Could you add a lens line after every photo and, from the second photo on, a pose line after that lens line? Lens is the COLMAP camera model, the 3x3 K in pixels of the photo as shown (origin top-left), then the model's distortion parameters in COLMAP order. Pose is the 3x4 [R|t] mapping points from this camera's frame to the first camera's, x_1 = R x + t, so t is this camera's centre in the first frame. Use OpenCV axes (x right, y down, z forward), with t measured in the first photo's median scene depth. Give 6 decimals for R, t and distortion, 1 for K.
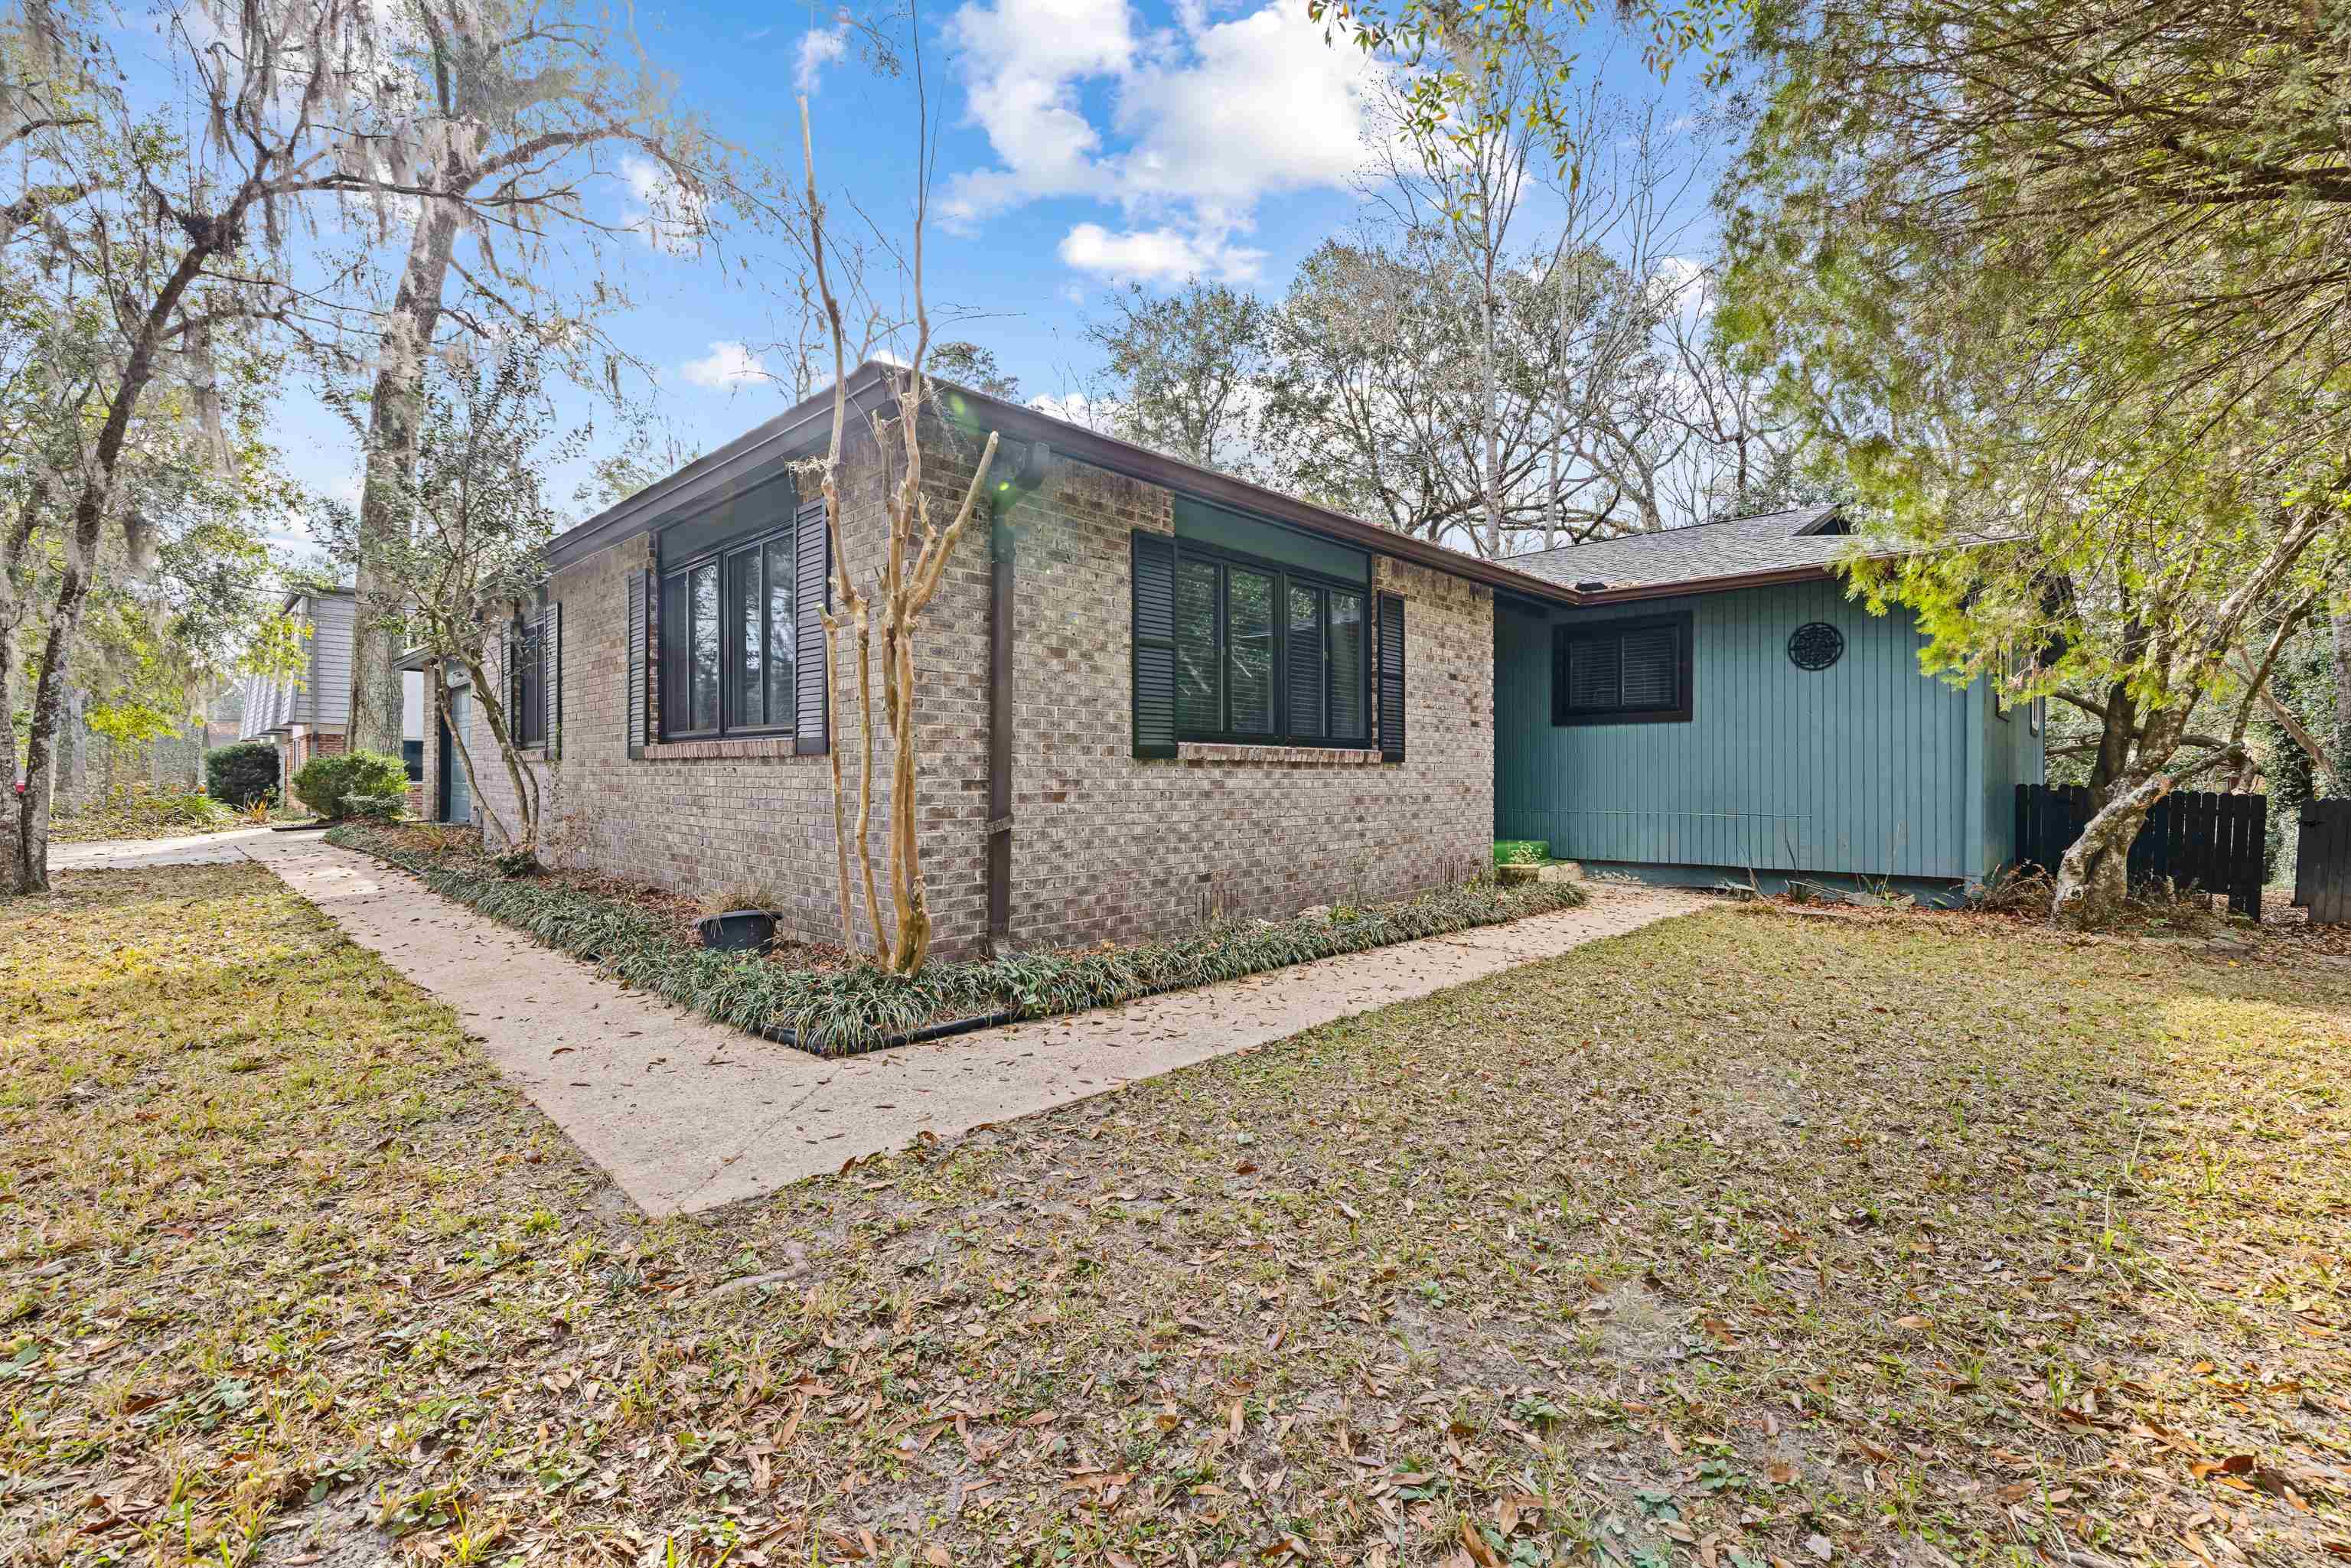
lens RADIAL K [[1002.9, 0, 1171.7], [0, 1002.9, 776.2], [0, 0, 1]] dist [0.001253, 0.000141]
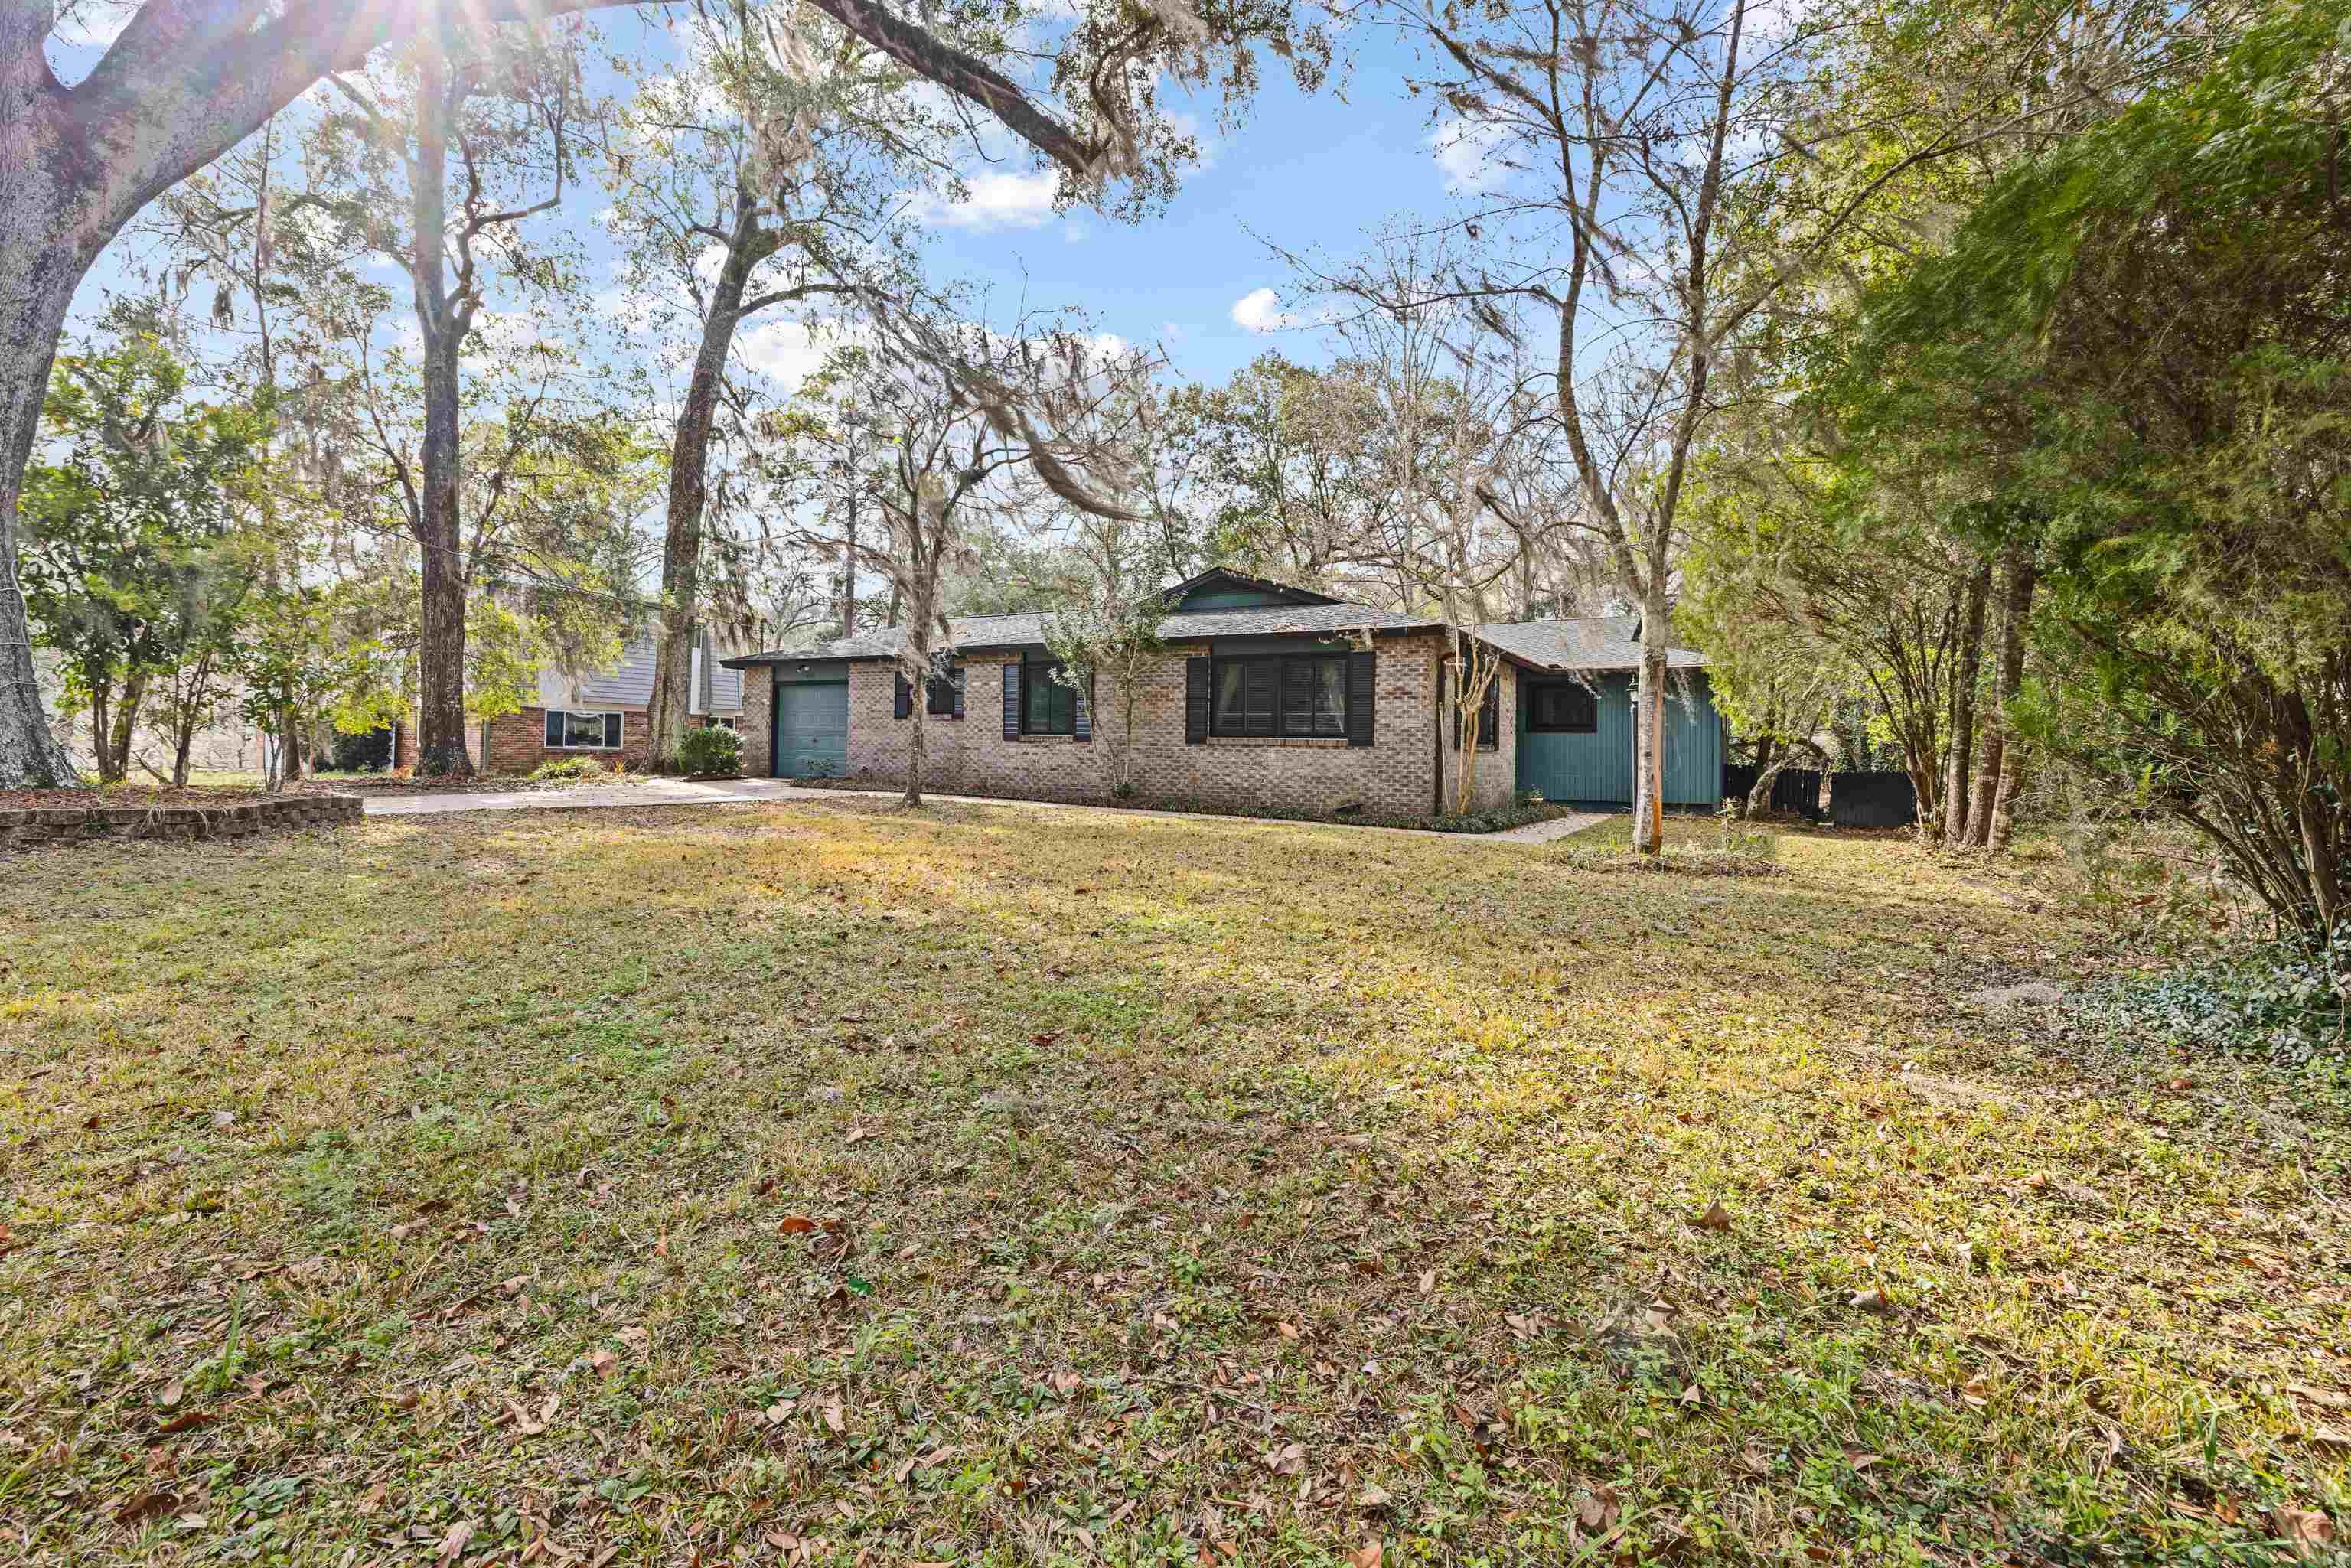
lens RADIAL K [[1002.9, 0, 1178.8], [0, 1002.9, 776.3], [0, 0, 1]] dist [0.001253, 0.000141]
pose [[0.971233, 0.009682, 0.237935, -0.772174], [-0.013572, 0.999800, 0.014716, 0.024541], [-0.237744, -0.017522, 0.971170, -0.762921]]
